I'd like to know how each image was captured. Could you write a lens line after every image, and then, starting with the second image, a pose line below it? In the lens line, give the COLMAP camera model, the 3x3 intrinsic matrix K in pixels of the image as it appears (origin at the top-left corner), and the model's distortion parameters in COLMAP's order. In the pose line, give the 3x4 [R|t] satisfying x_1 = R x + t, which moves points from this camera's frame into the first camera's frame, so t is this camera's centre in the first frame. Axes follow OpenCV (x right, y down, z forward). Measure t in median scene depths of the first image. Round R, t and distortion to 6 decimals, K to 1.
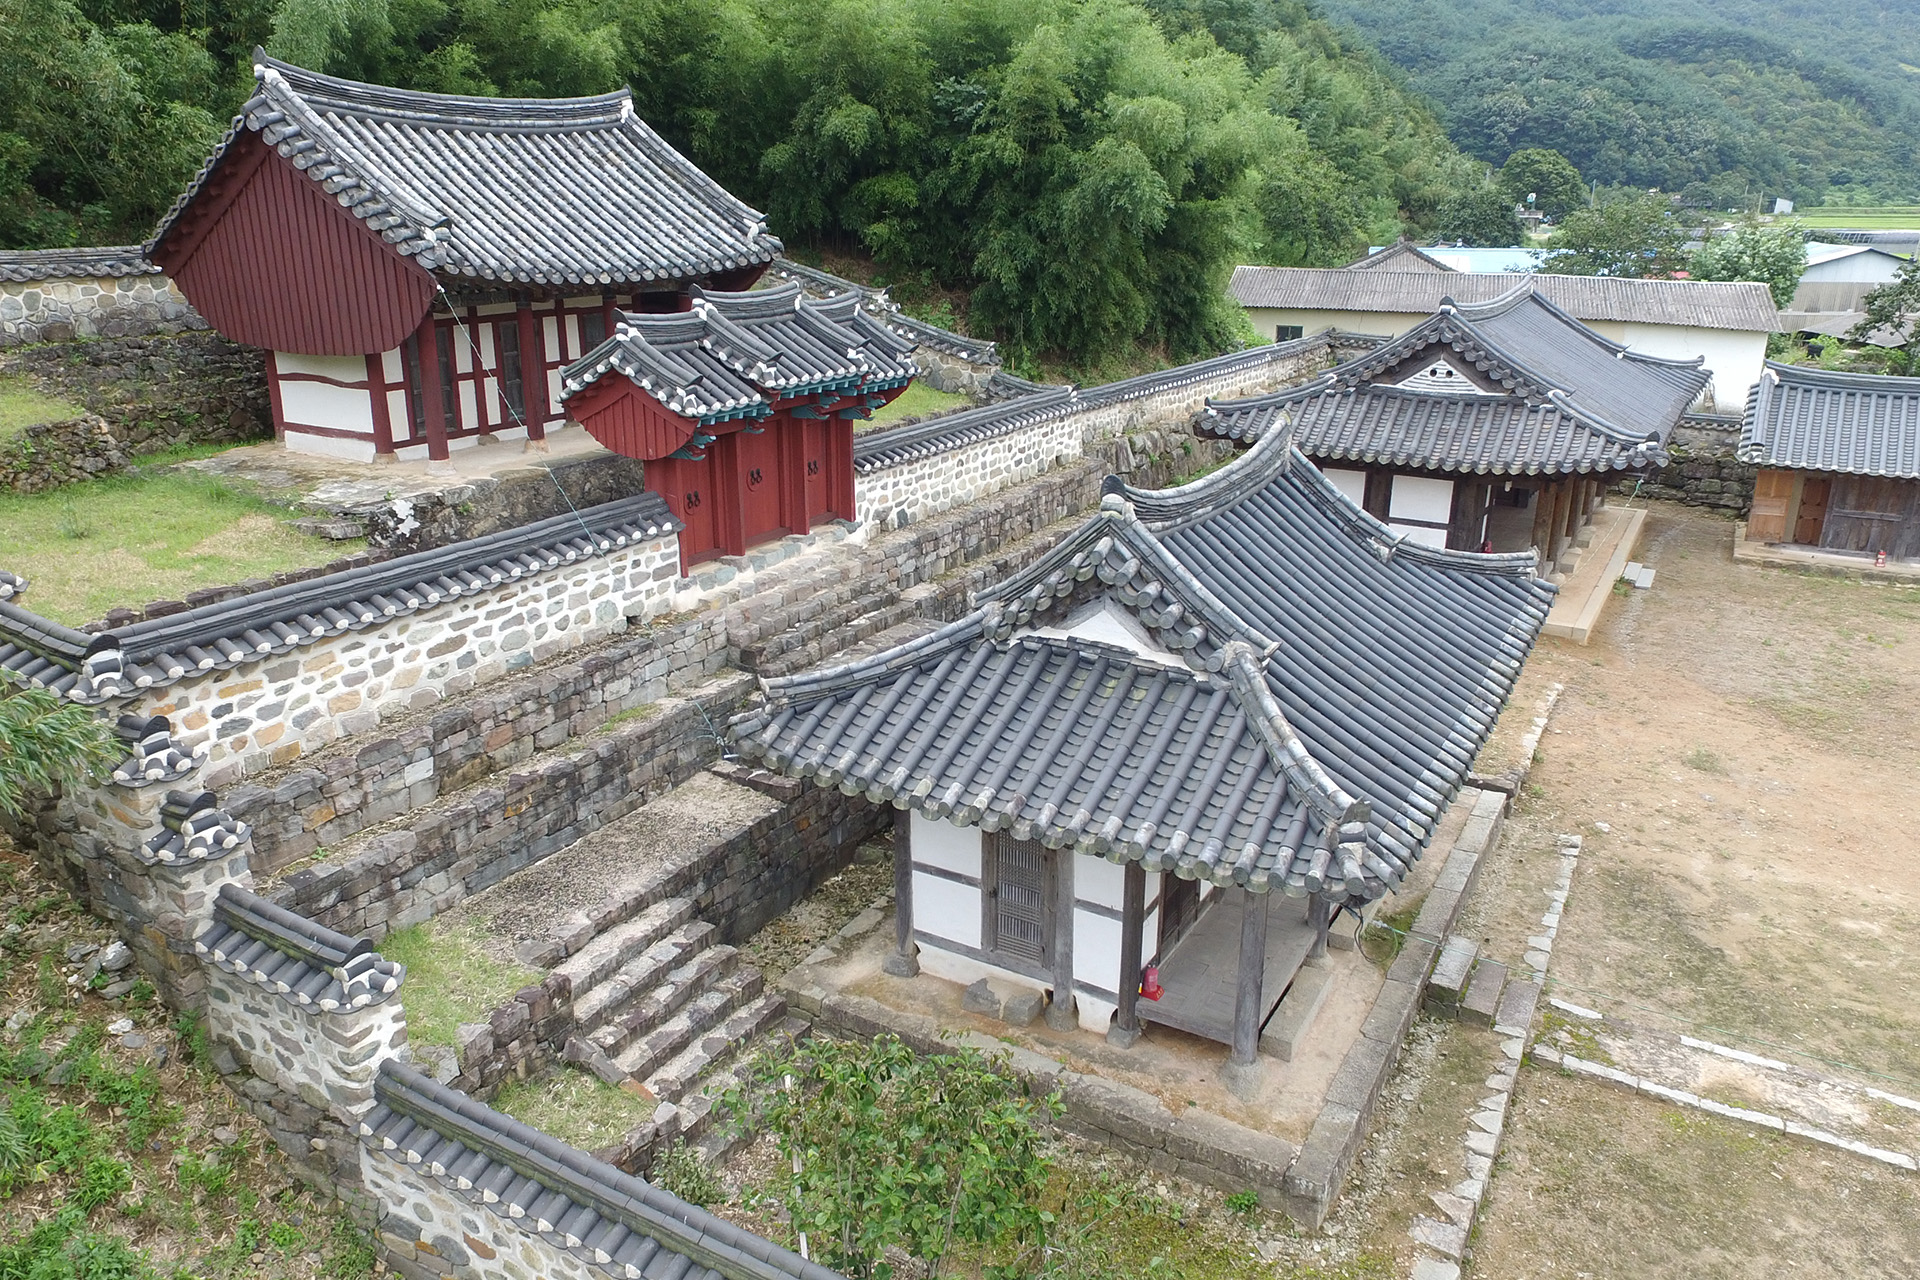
lens RADIAL K [[1343.2, 0, 931.6], [0, 1343.2, 637.7], [0, 0, 1]] dist [-0.009804, 0.006760]
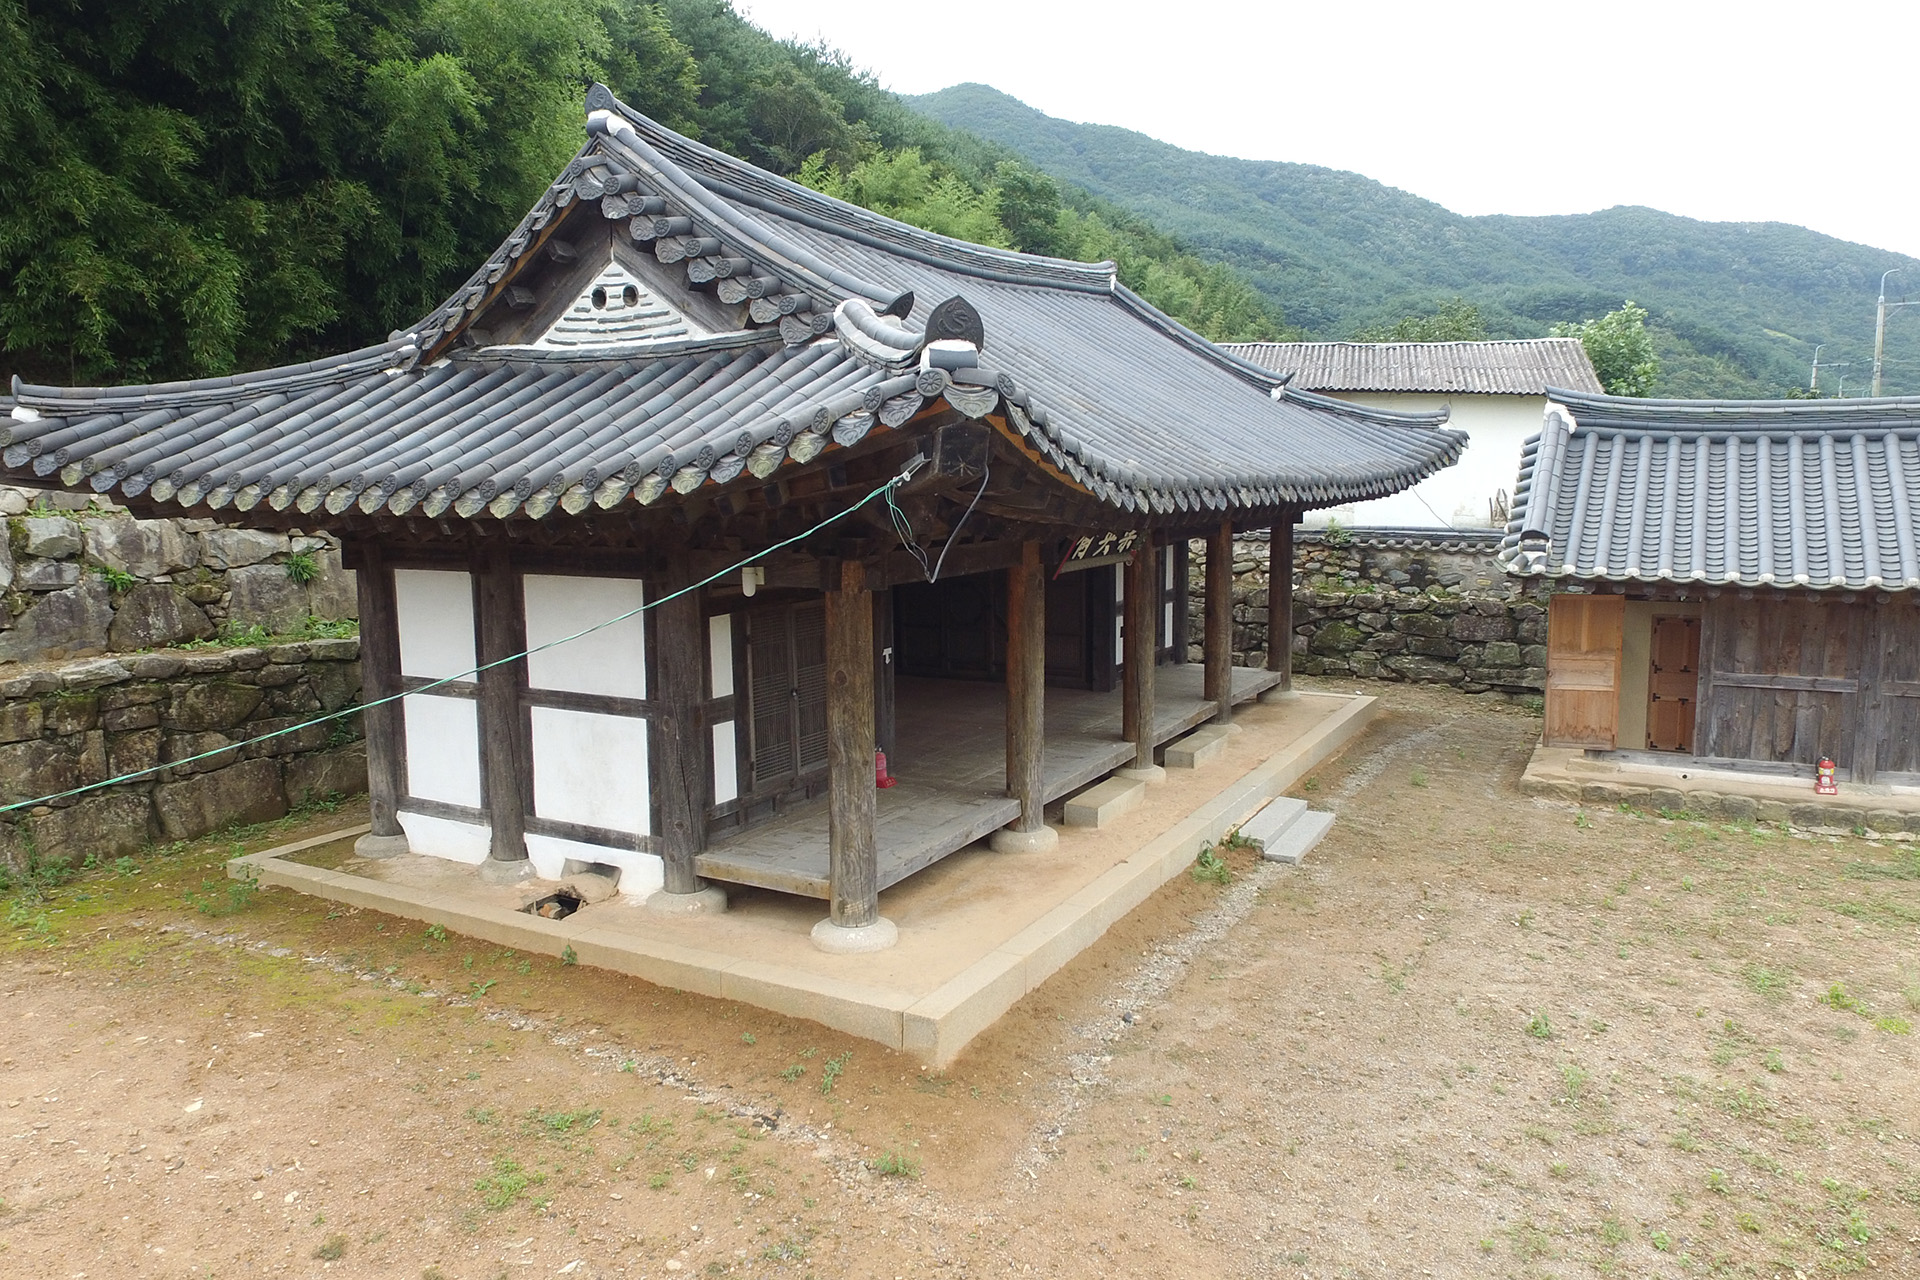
lens RADIAL K [[1341.3, 0, 960.0], [0, 1341.3, 640.0], [0, 0, 1]] dist [-0.004847, 0.001418]
pose [[0.998403, -0.016690, 0.053979, 0.563740], [0.026400, 0.982473, -0.184526, -0.040840], [-0.049953, 0.185656, 0.981344, 0.805968]]
